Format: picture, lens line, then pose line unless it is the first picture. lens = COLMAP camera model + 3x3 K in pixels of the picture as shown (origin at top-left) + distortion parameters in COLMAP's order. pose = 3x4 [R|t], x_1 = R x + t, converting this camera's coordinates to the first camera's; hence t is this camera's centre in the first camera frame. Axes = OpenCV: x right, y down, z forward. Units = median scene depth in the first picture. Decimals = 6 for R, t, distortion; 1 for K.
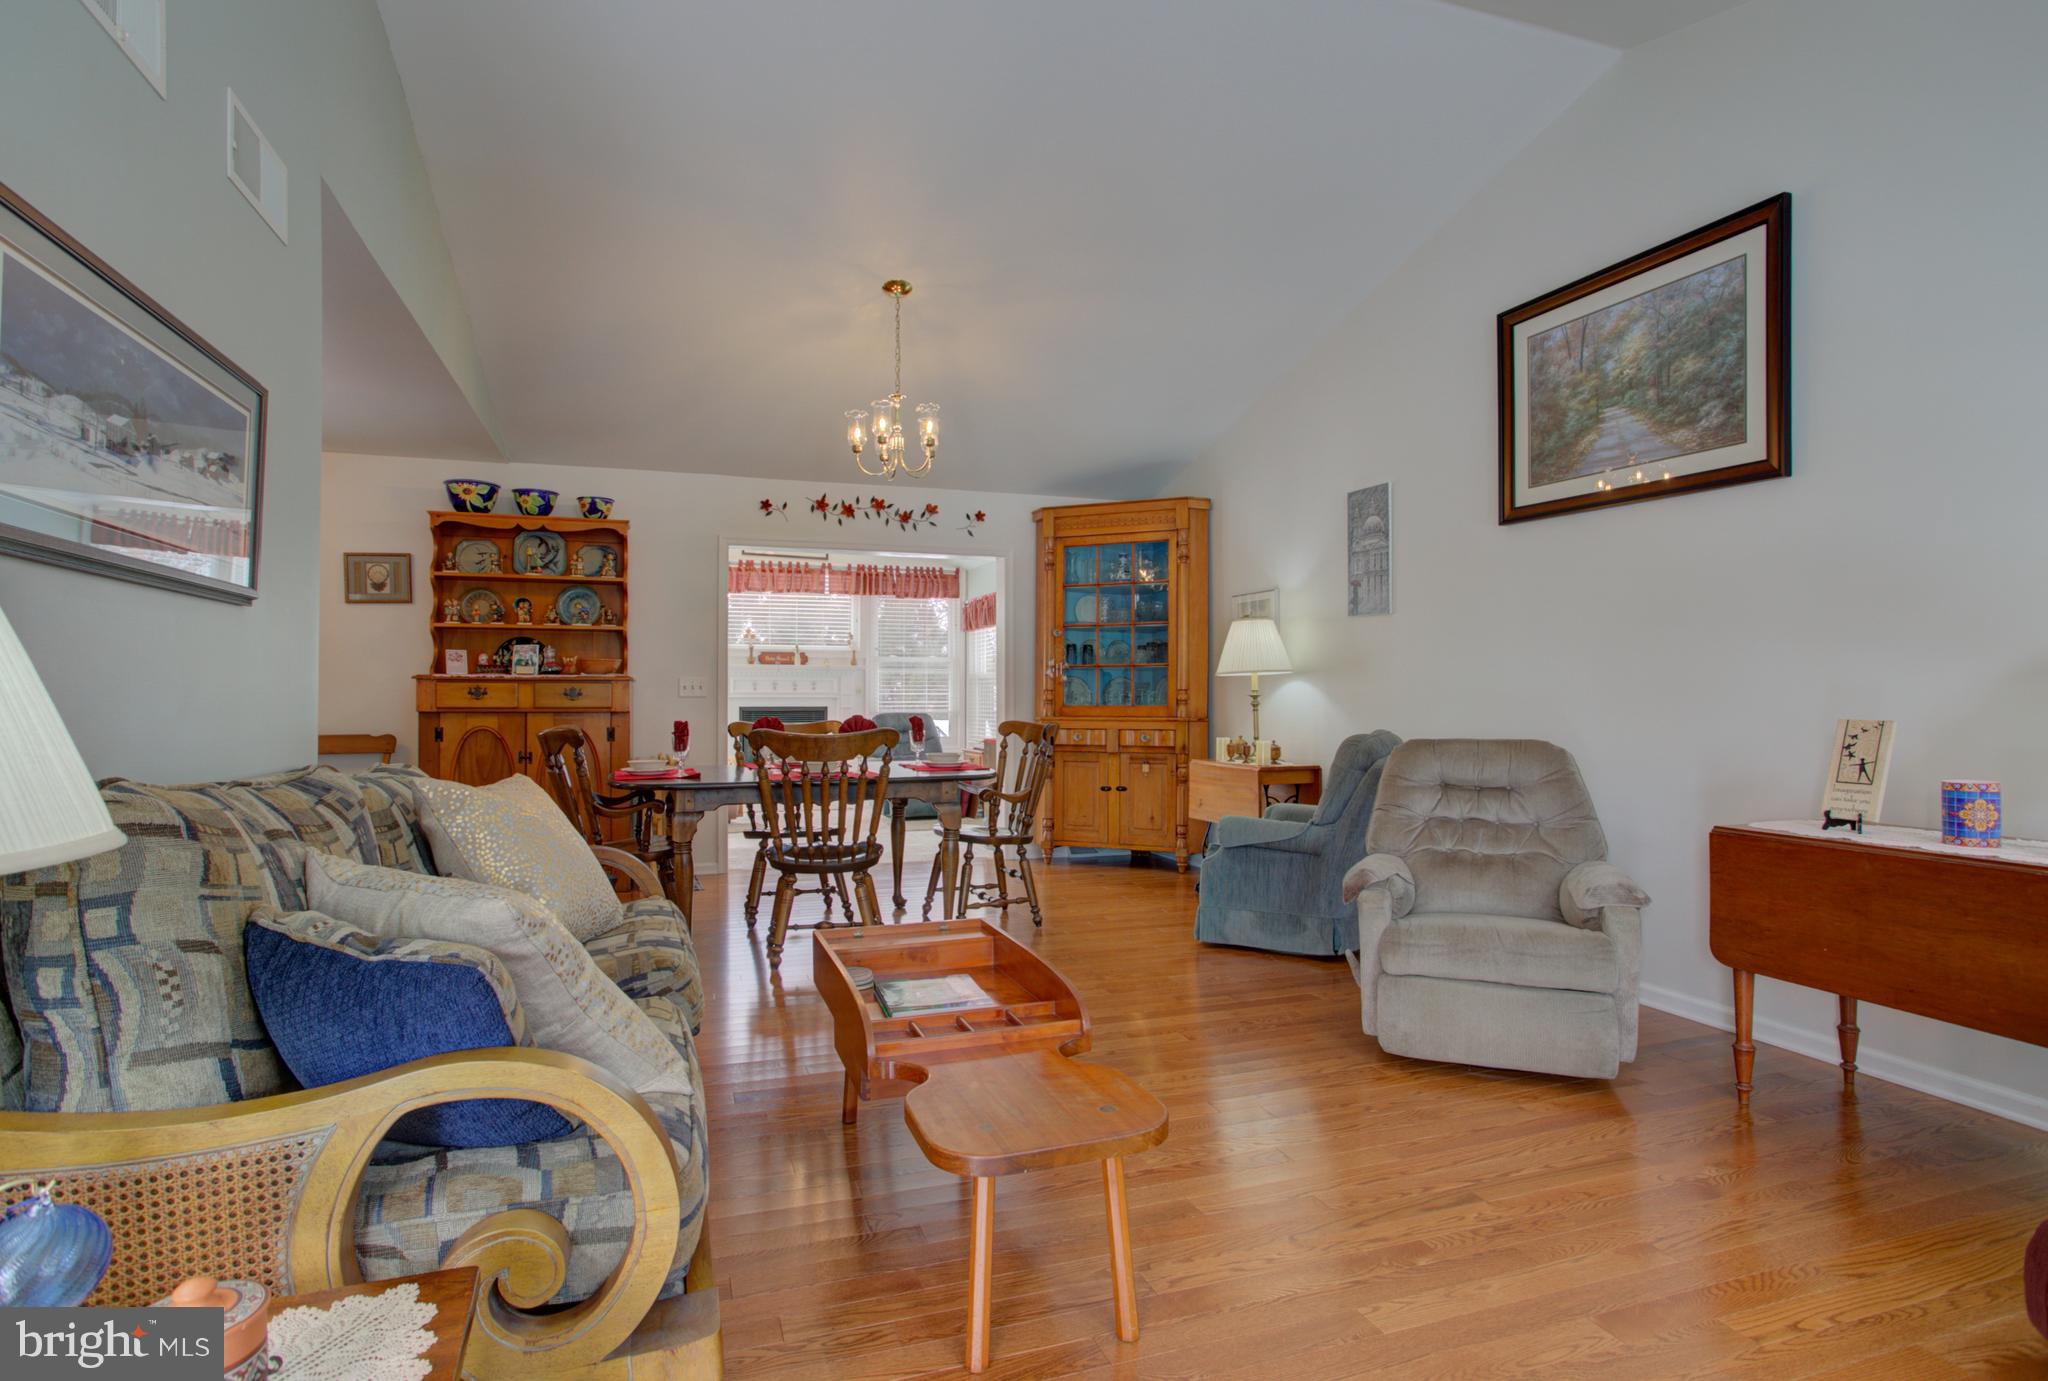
lens RADIAL K [[1032.8, 0, 1024.0], [0, 1032.8, 690.5], [0, 0, 1]] dist [-0.056743, 0.000235]
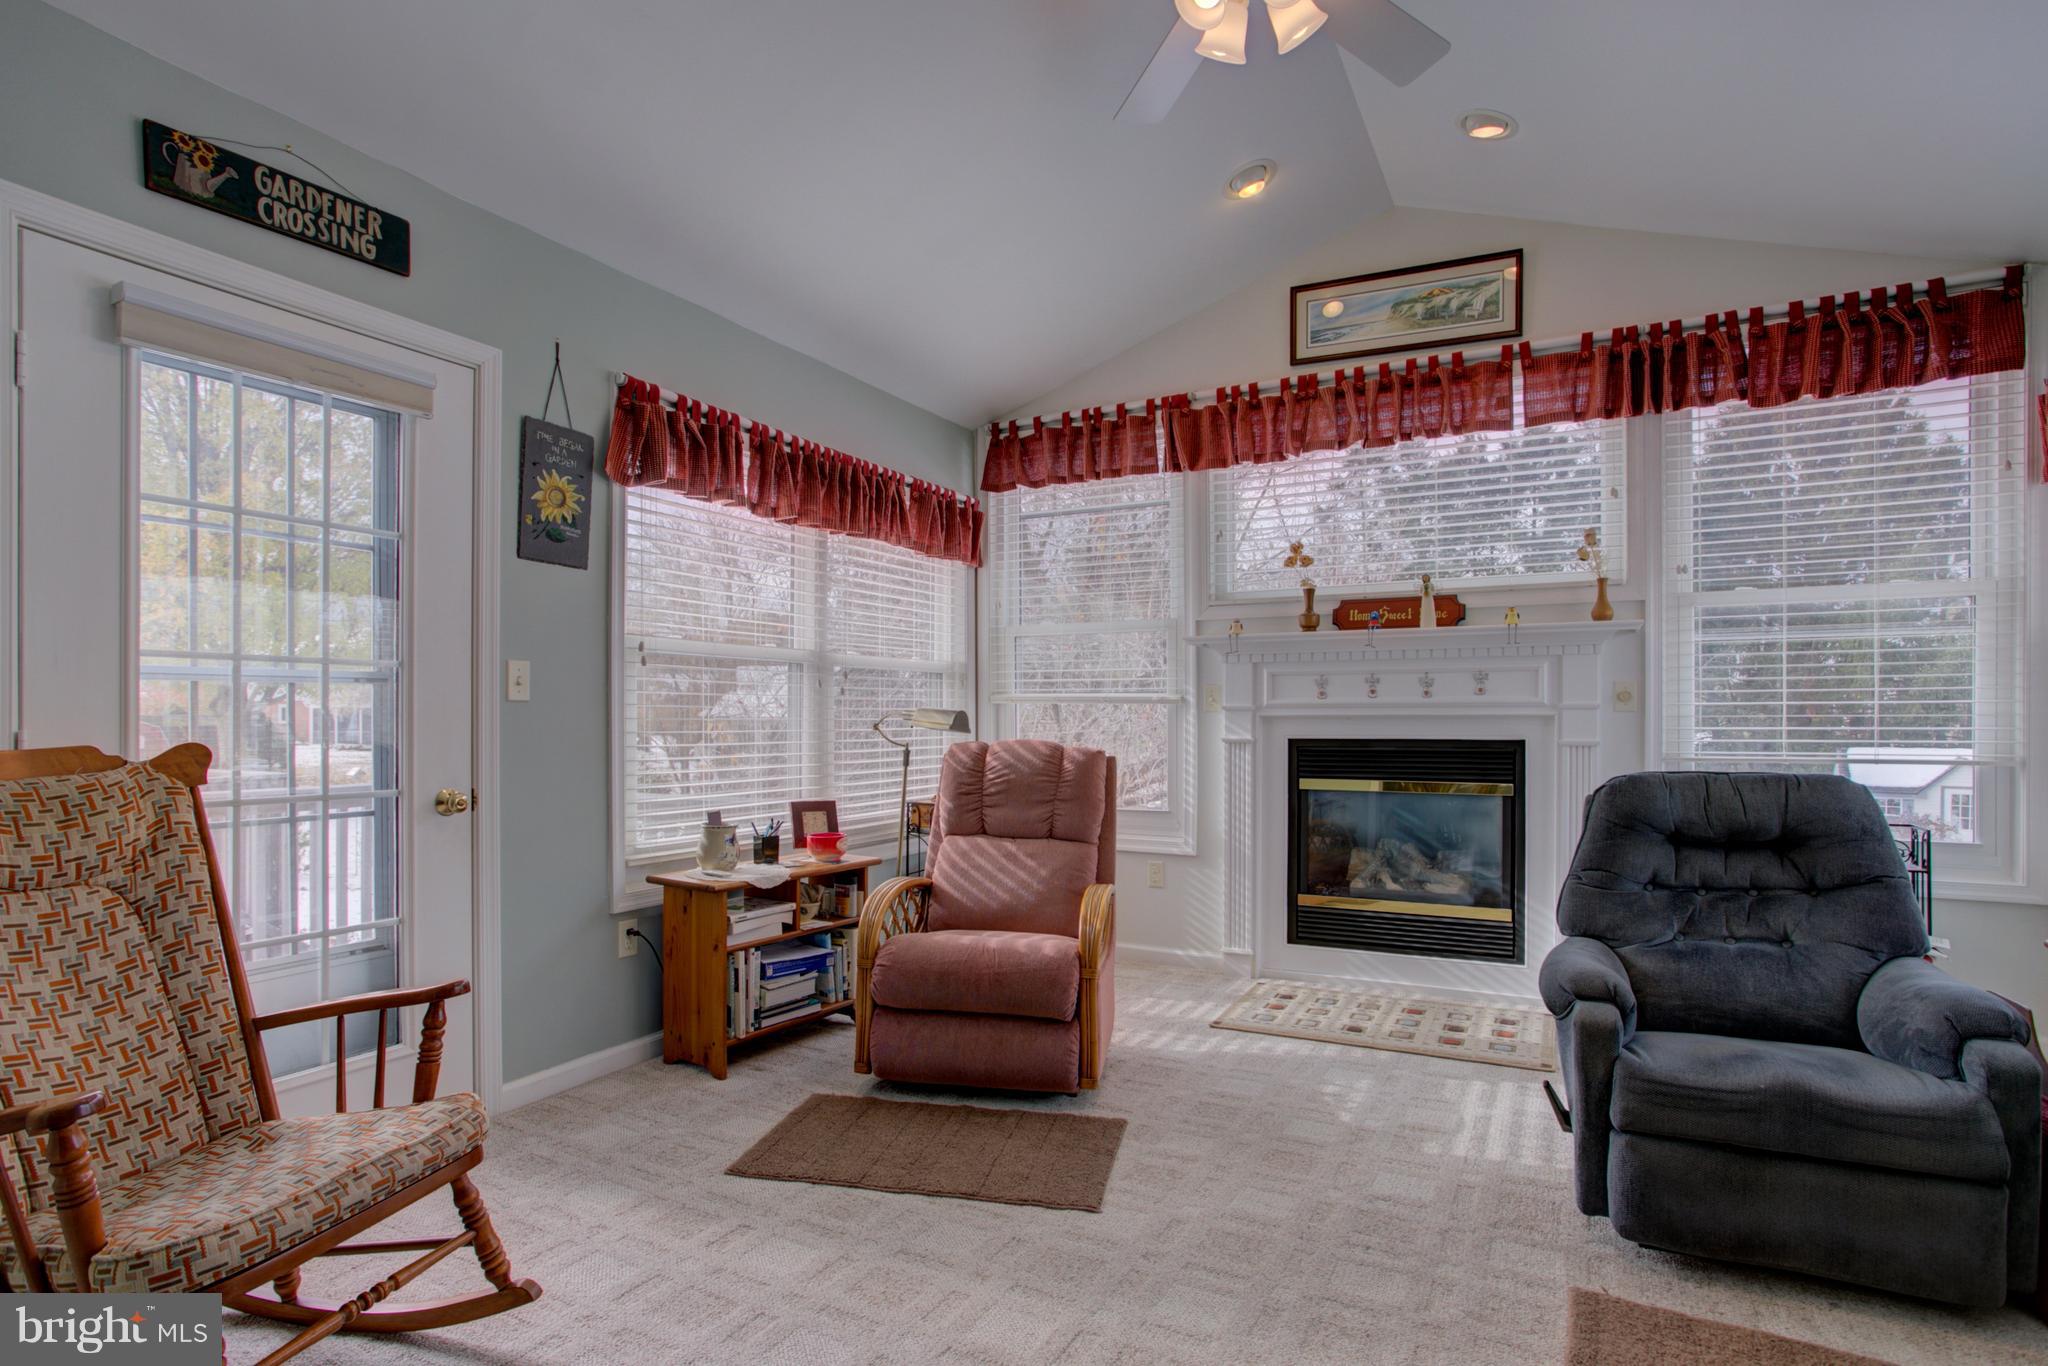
lens RADIAL K [[1028.1, 0, 1025.8], [0, 1028.1, 717.1], [0, 0, 1]] dist [-0.055365, 0.032435]
pose [[0.672526, -0.001356, -0.740072, -0.075126], [0.008260, 0.999950, 0.005673, 0.006721], [0.740027, -0.009928, 0.672504, 1.066187]]
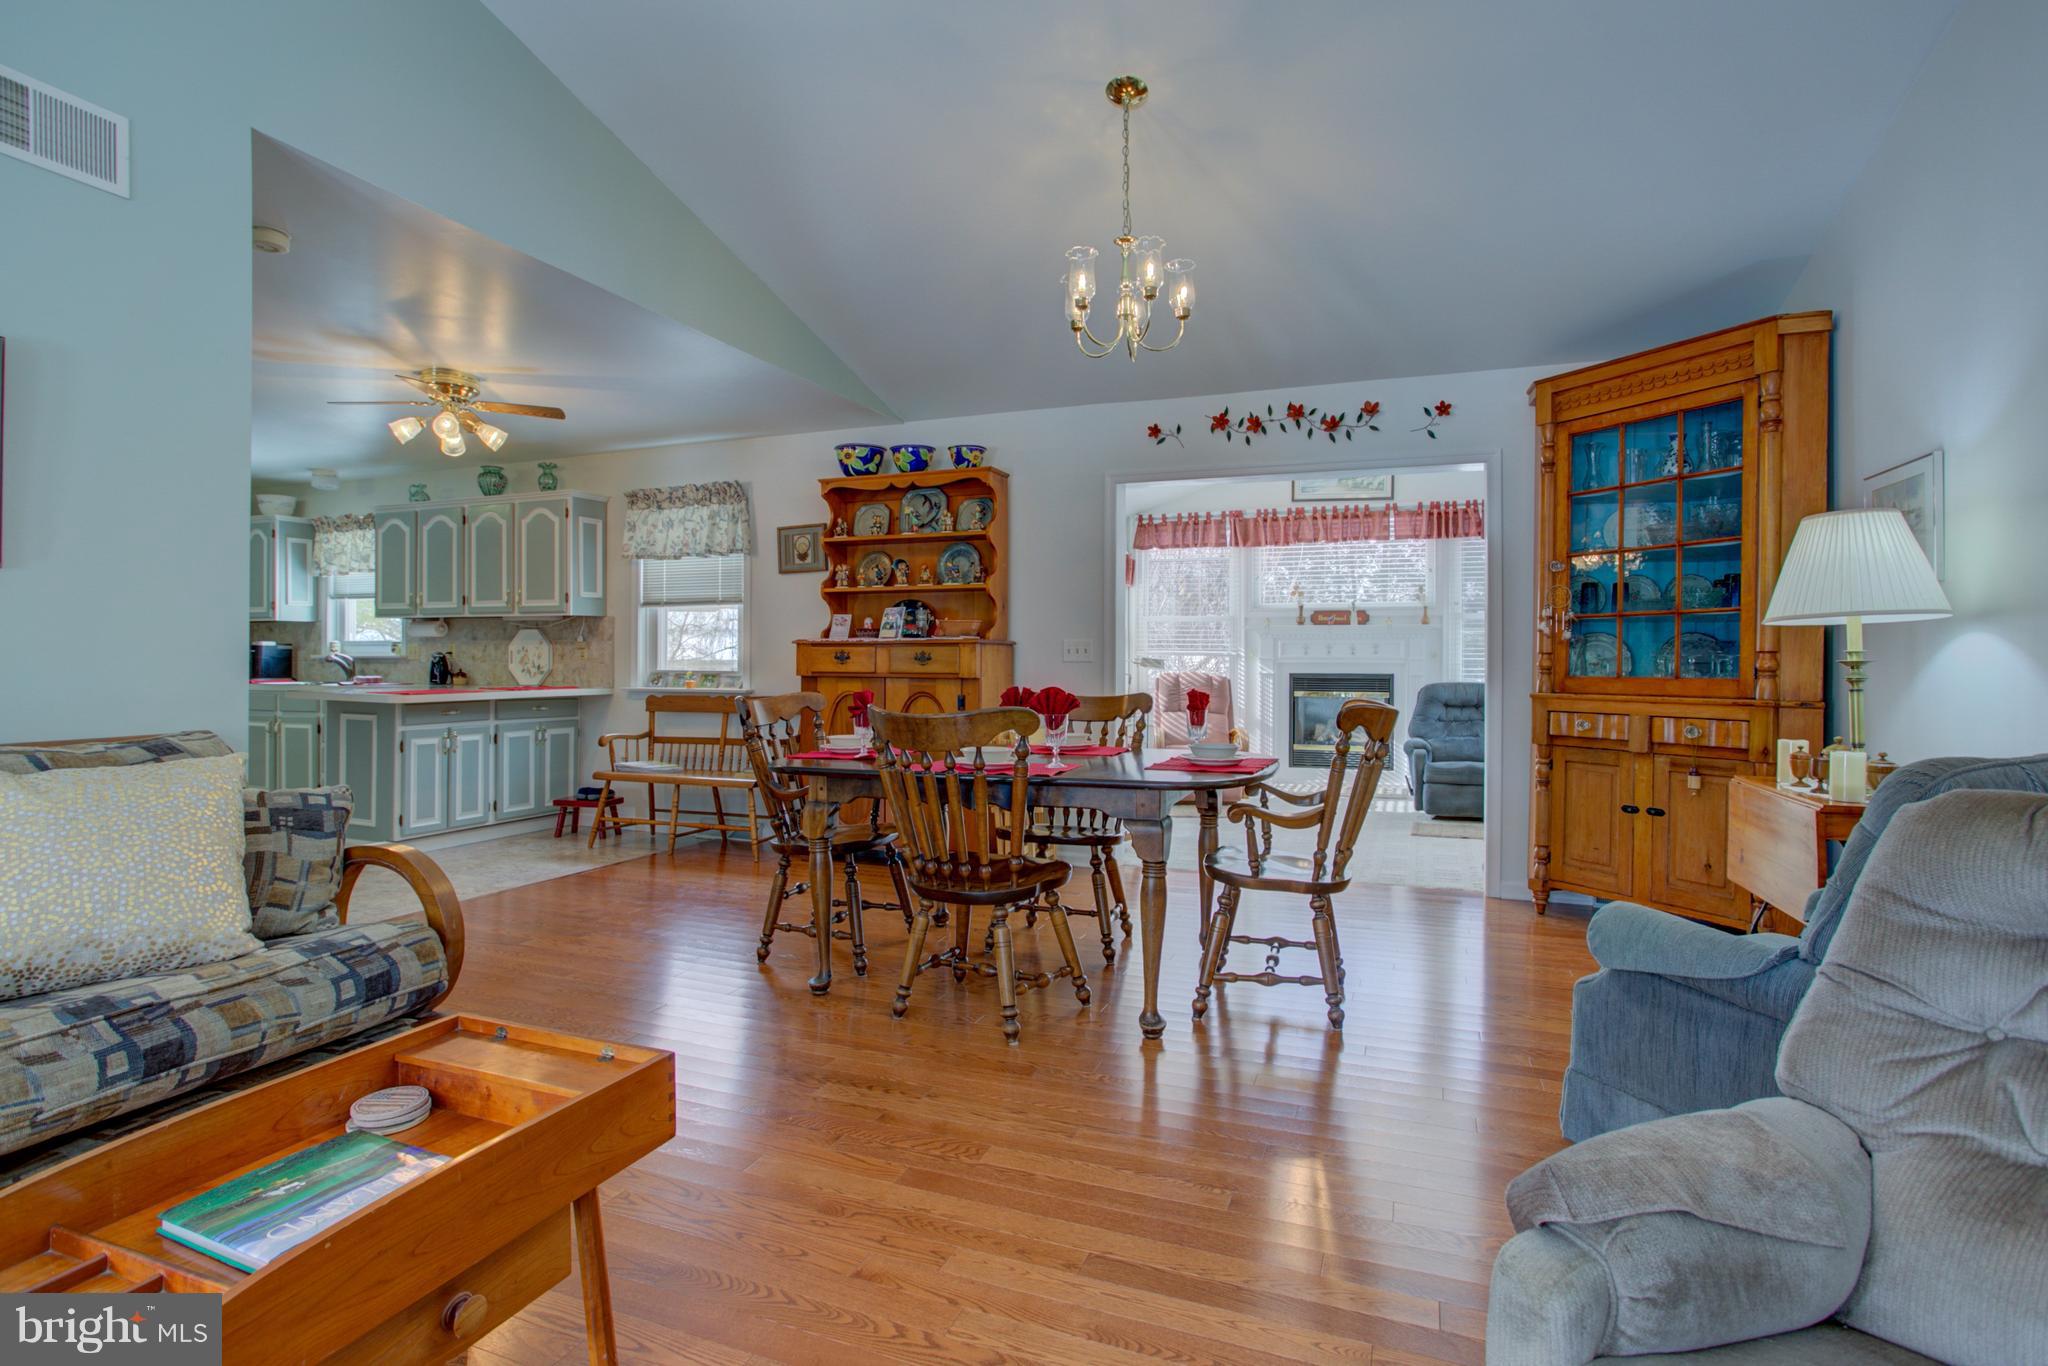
lens RADIAL K [[1017.8, 0, 1024.5], [0, 1017.8, 657.6], [0, 0, 1]] dist [-0.052312, 0.032908]
pose [[0.760976, -0.000134, -0.648780, 0.195961], [0.001437, 0.999998, 0.001479, 0.001182], [0.648779, -0.002058, 0.760974, 0.297007]]
